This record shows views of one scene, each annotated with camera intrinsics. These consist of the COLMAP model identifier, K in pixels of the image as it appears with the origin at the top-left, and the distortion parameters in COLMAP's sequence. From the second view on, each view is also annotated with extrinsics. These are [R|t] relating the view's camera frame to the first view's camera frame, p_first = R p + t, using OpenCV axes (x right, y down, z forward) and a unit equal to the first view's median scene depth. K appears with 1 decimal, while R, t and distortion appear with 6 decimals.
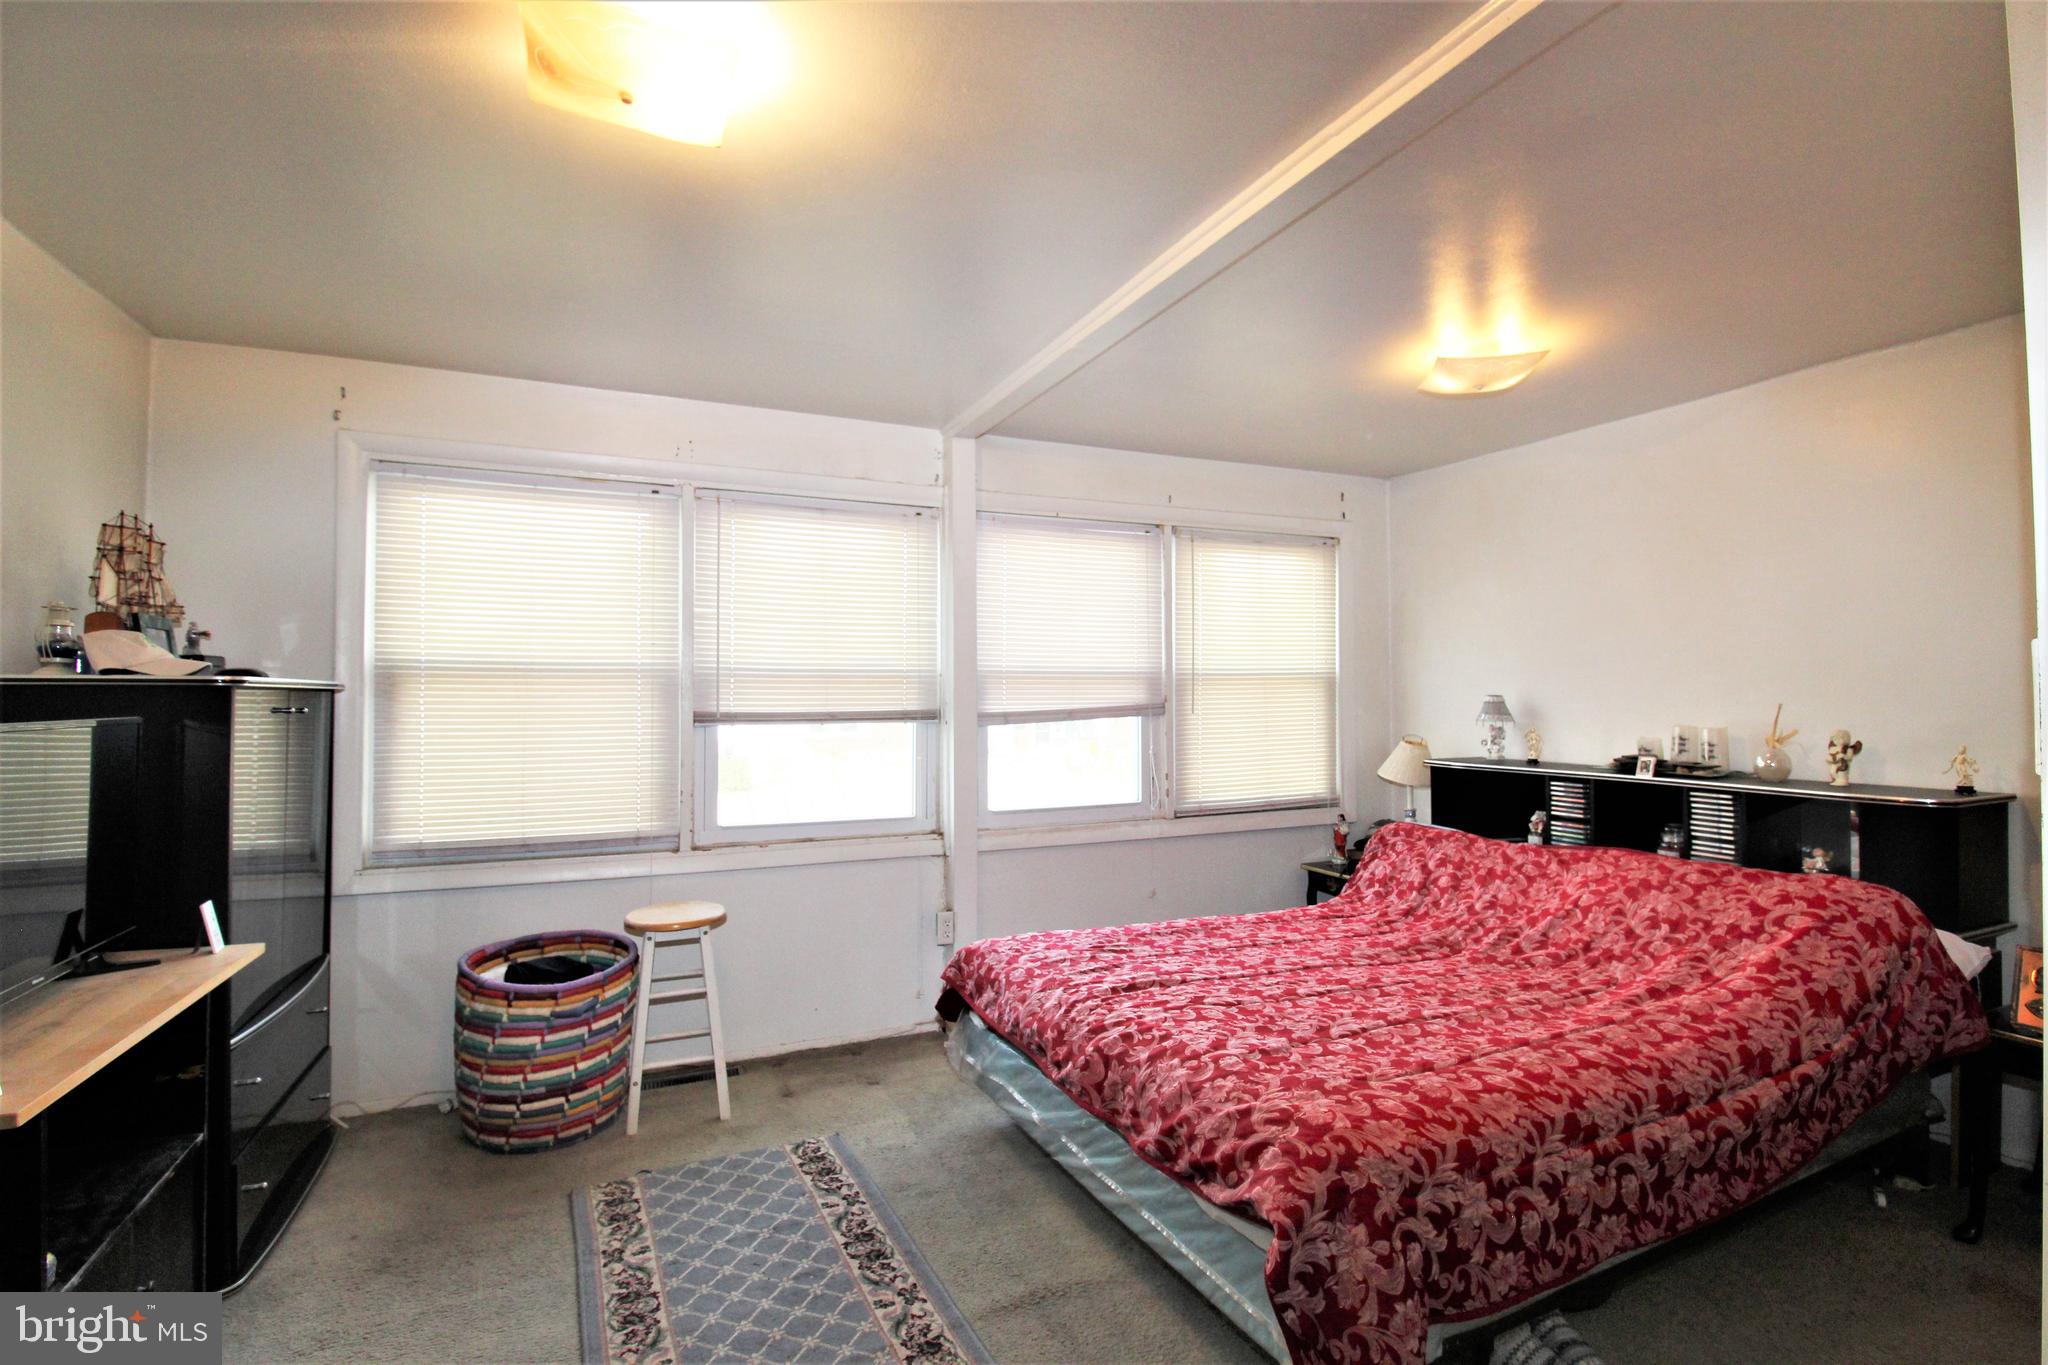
lens RADIAL K [[969.6, 0, 1028.4], [0, 969.6, 667.6], [0, 0, 1]] dist [-0.000911, -0.013871]
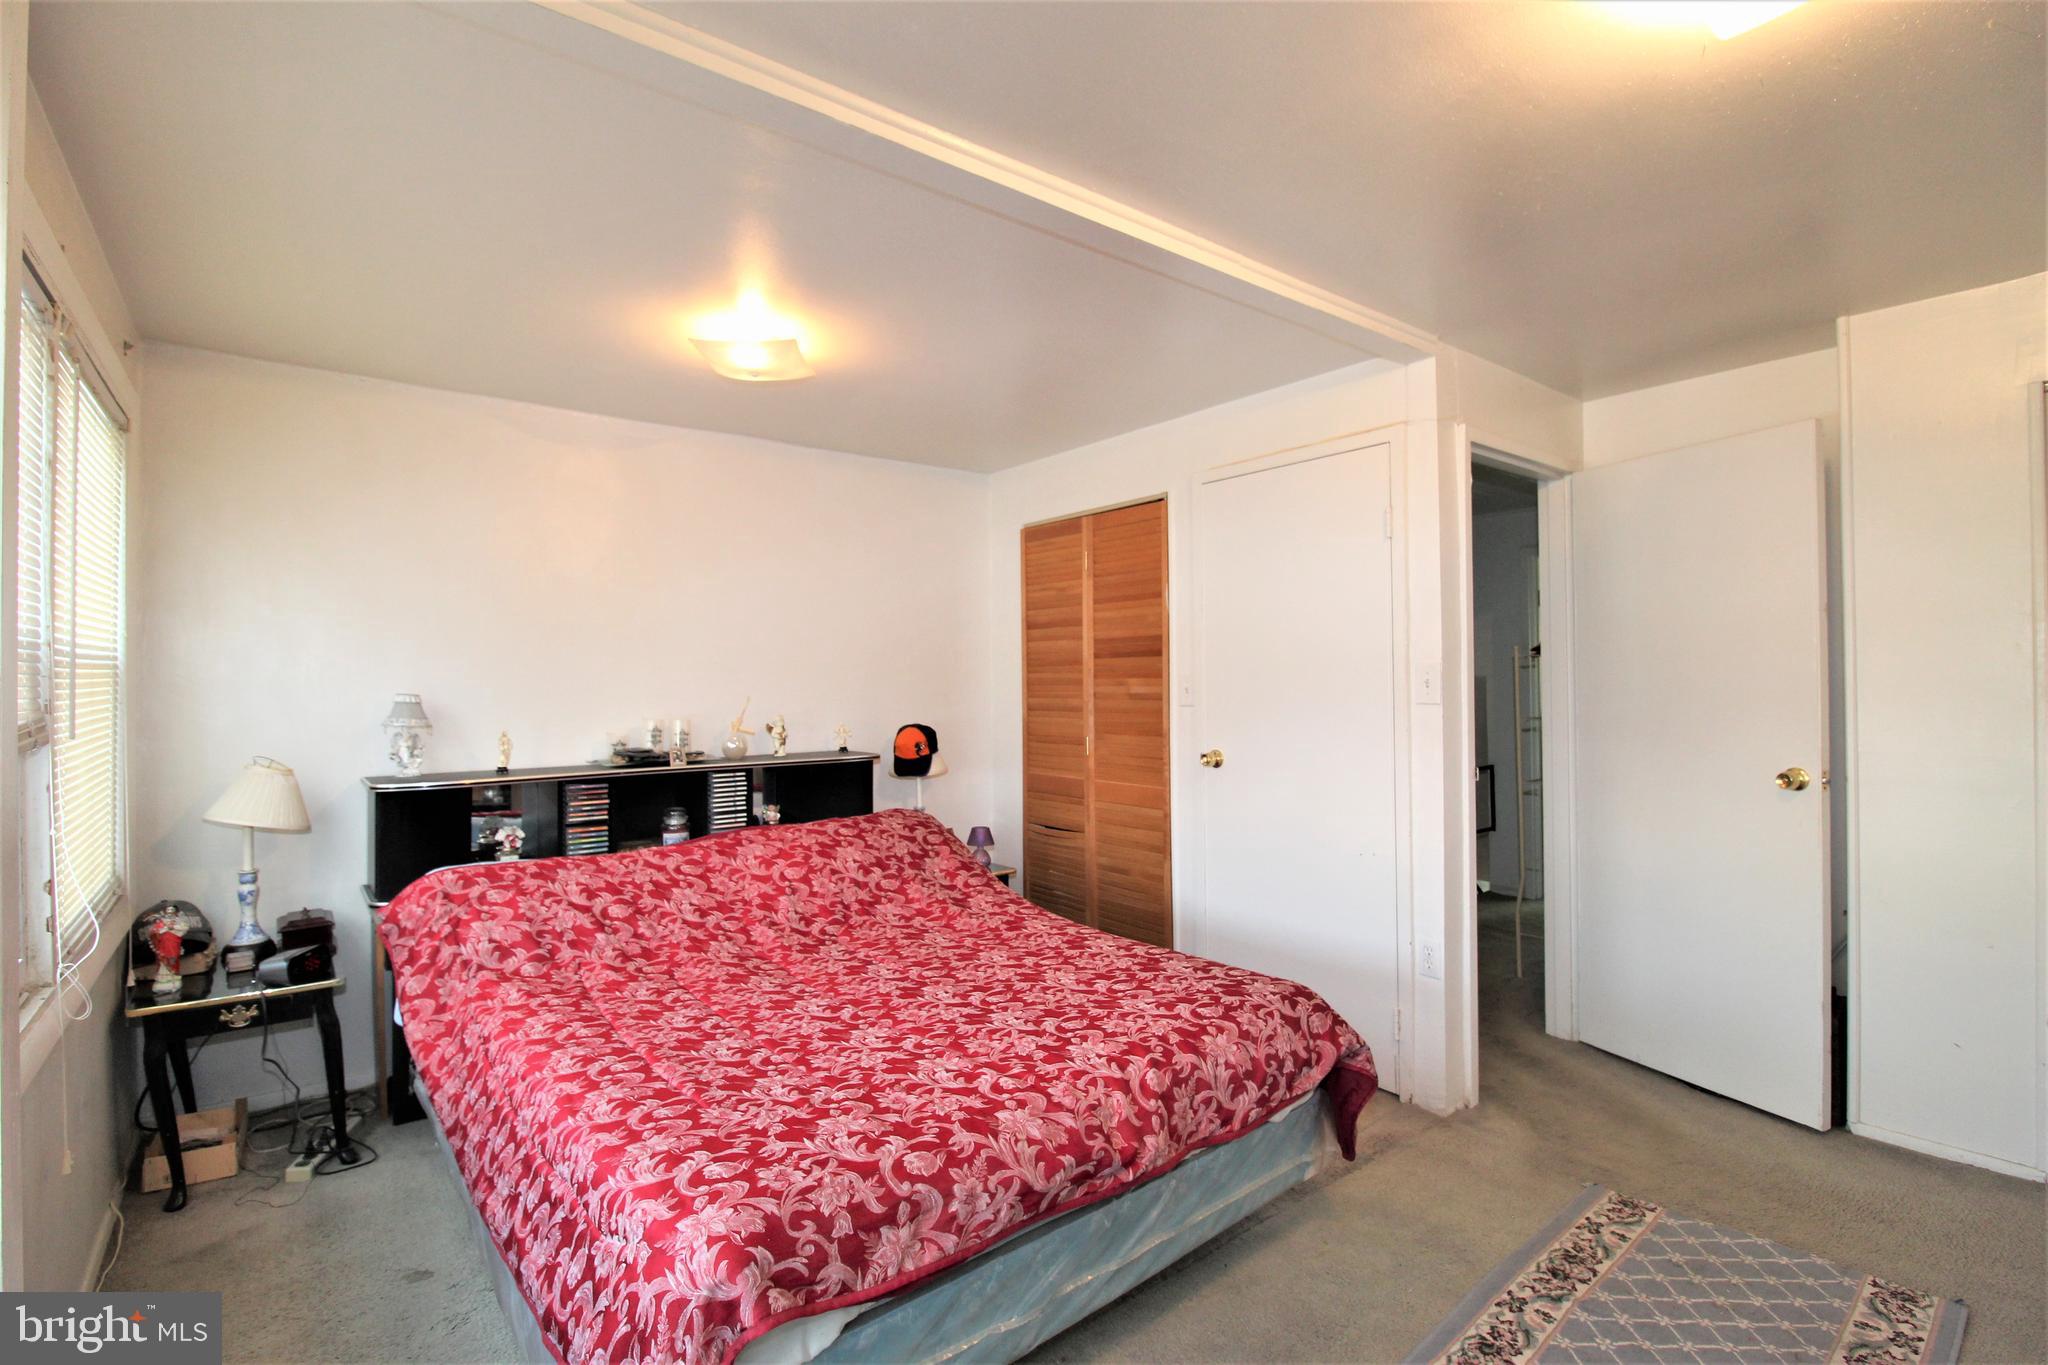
lens RADIAL K [[955.5, 0, 1015.8], [0, 955.5, 672.2], [0, 0, 1]] dist [-0.000893, -0.013589]
pose [[-0.256065, 0.027902, 0.966257, -0.545340], [-0.006242, 0.999515, -0.030516, 0.044785], [-0.966639, -0.013845, -0.255767, 1.046167]]
